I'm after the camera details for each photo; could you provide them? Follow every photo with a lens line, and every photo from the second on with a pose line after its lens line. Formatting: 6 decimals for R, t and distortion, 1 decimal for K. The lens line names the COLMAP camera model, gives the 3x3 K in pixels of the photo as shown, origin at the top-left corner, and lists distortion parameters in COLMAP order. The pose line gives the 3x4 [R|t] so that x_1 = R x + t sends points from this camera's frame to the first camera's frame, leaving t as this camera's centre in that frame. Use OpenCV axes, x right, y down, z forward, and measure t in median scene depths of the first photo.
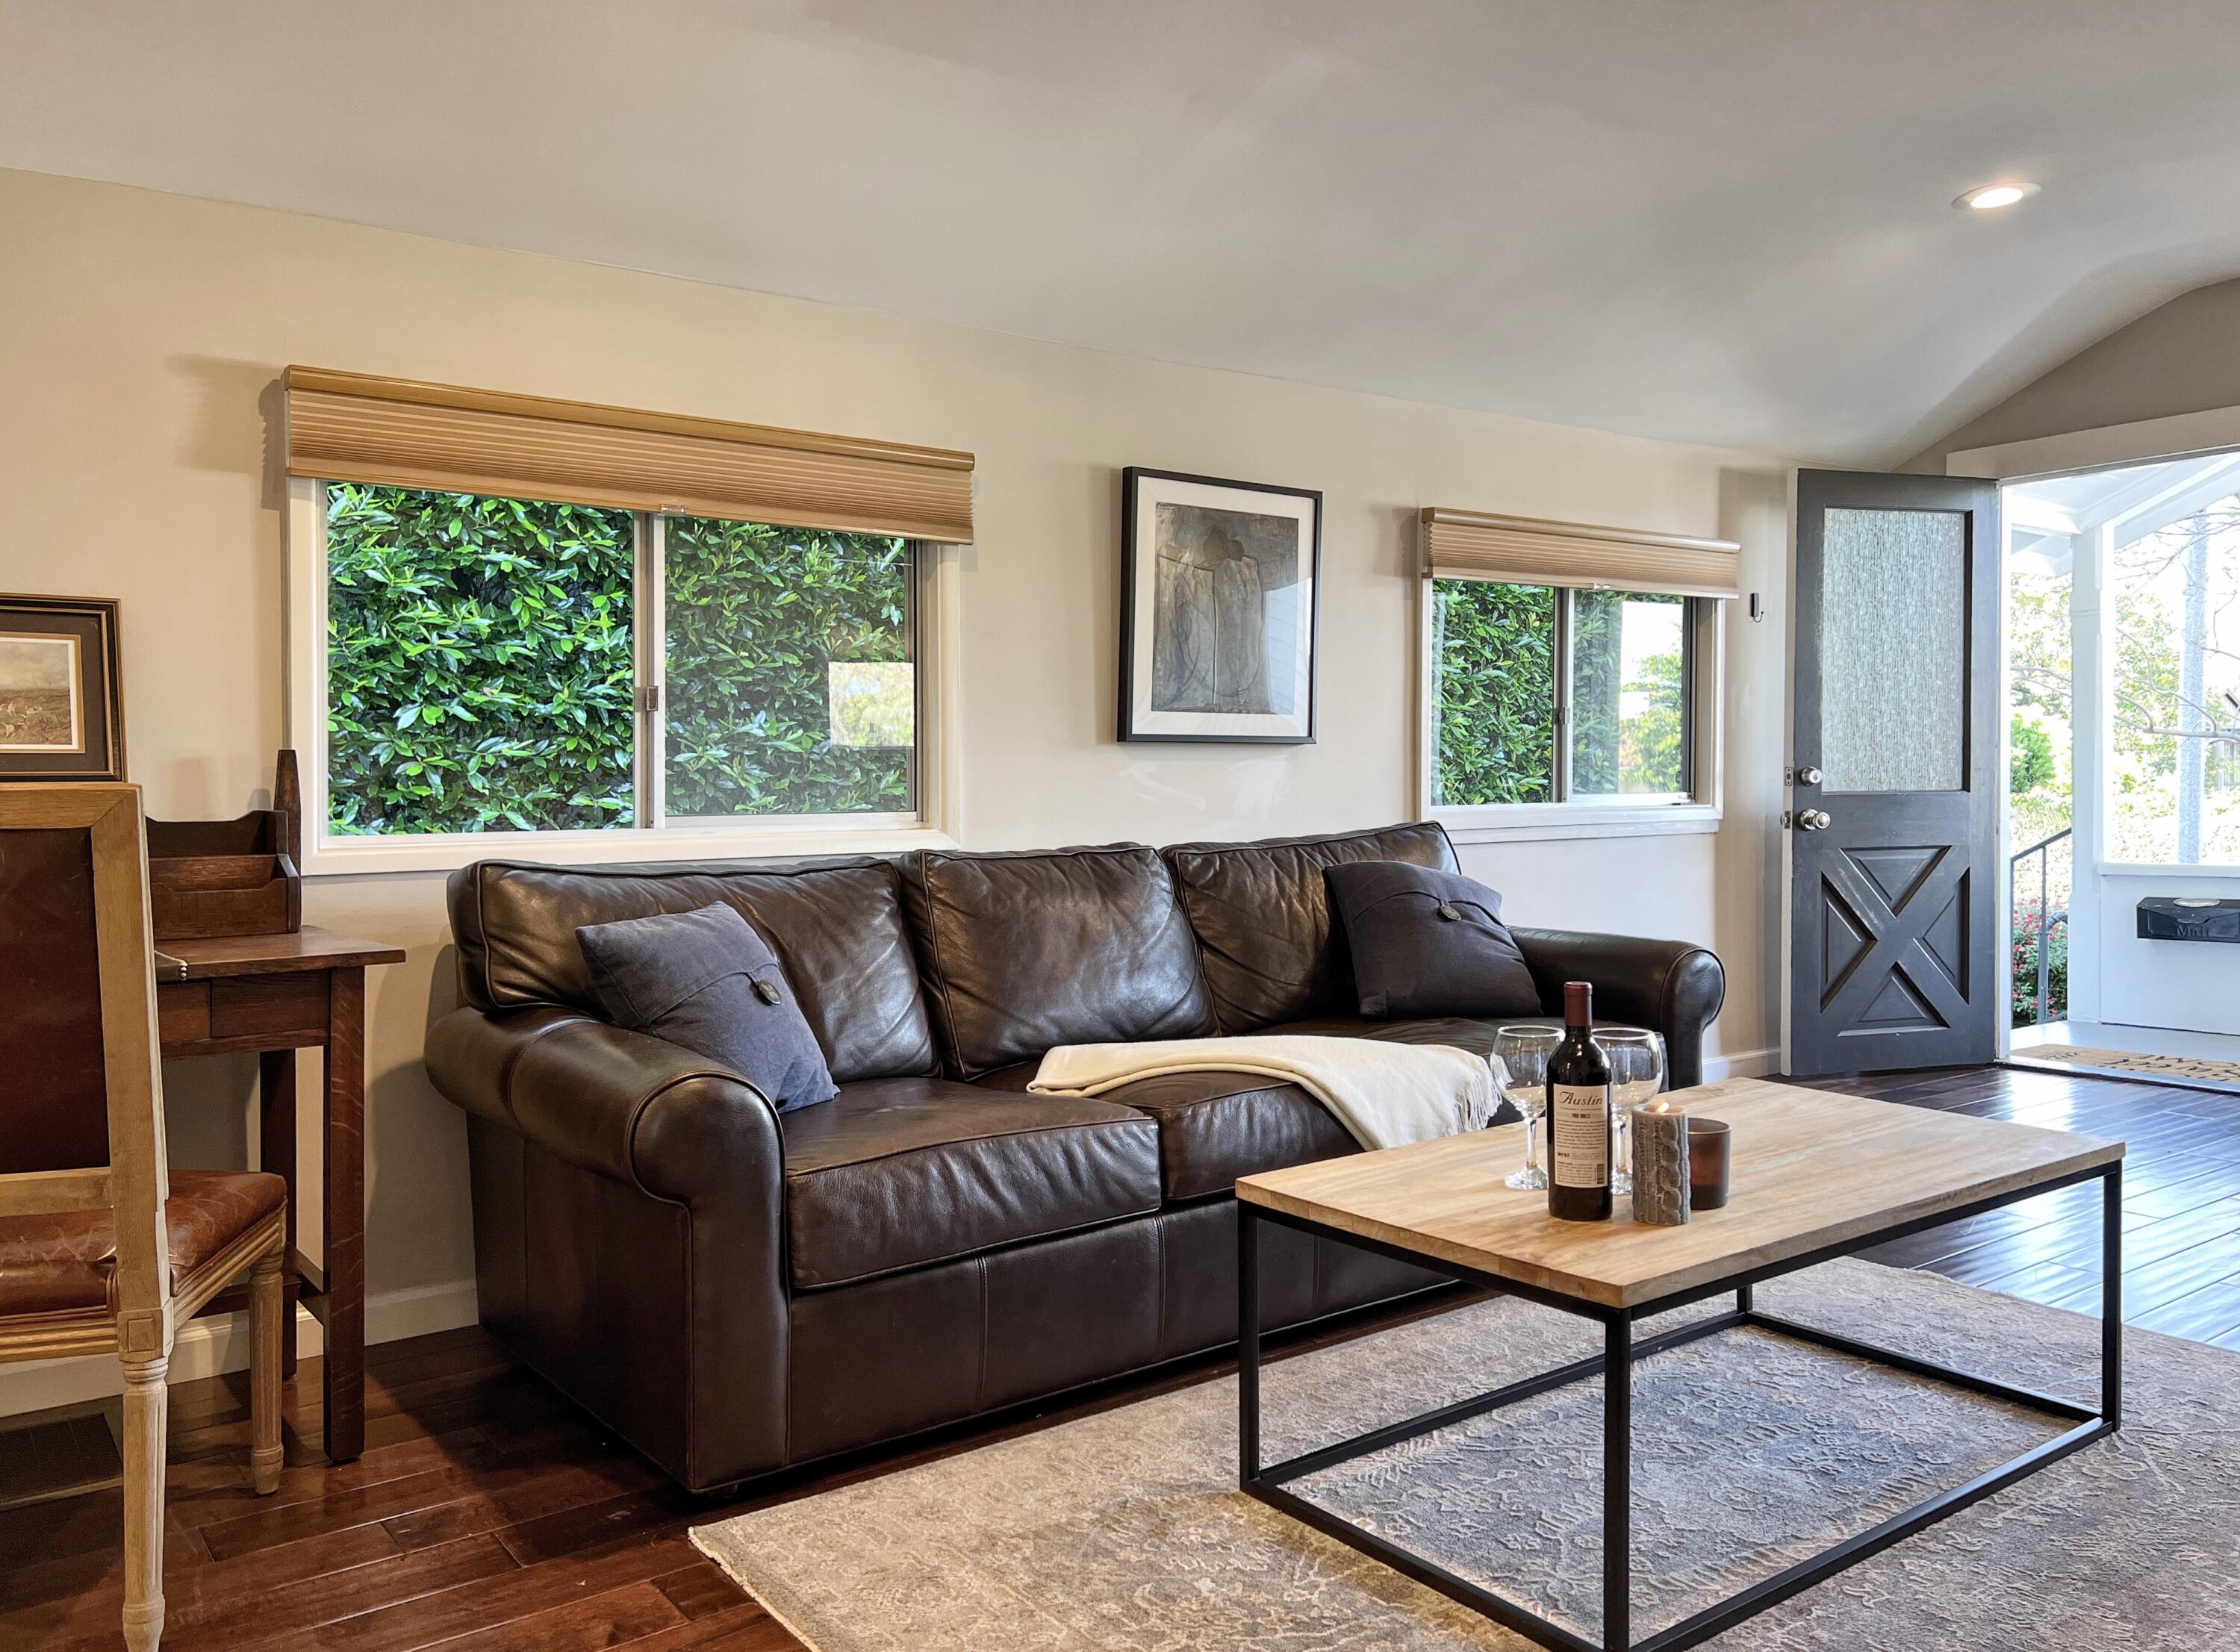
lens RADIAL K [[1673.6, 0, 1116.0], [0, 1673.6, 777.8], [0, 0, 1]] dist [0.062822, 0.000237]
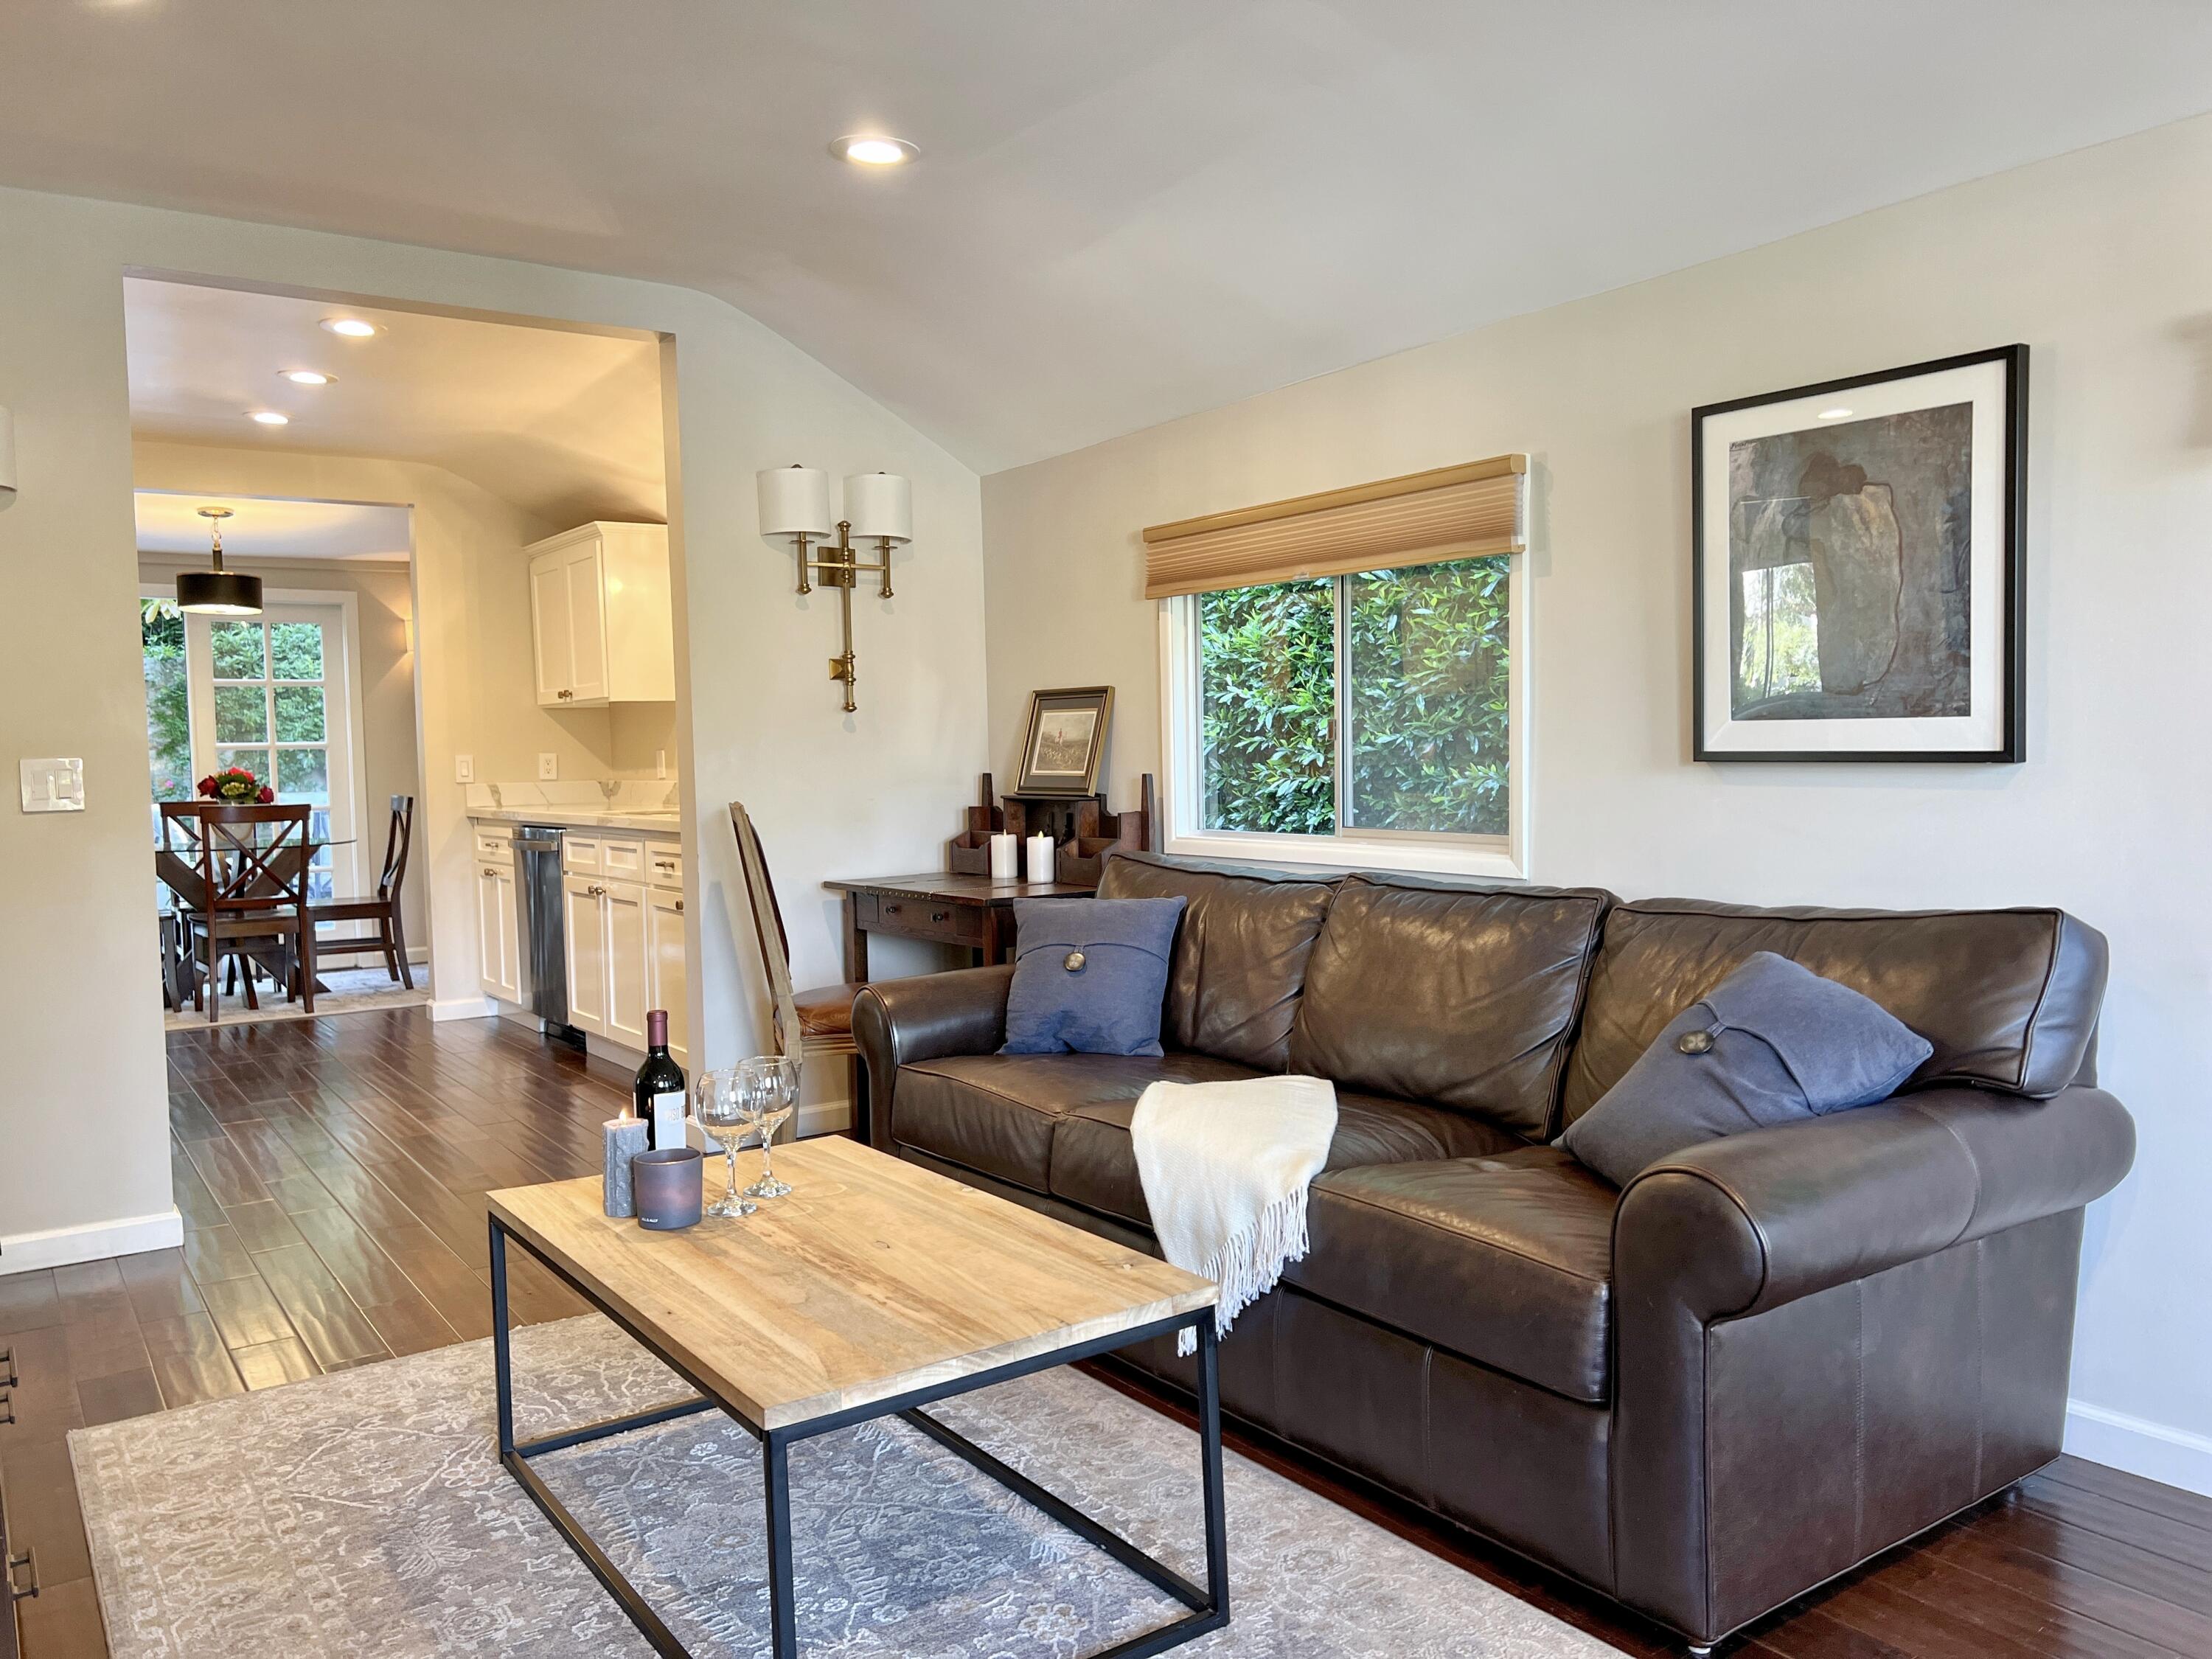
lens RADIAL K [[1678.3, 0, 1106.0], [0, 1678.3, 829.5], [0, 0, 1]] dist [-0.040727, -0.000303]
pose [[-0.020061, 0.048538, -0.998620, 0.790992], [0.006891, 0.998804, 0.048408, -0.029491], [0.999775, -0.005910, -0.020371, 0.739217]]
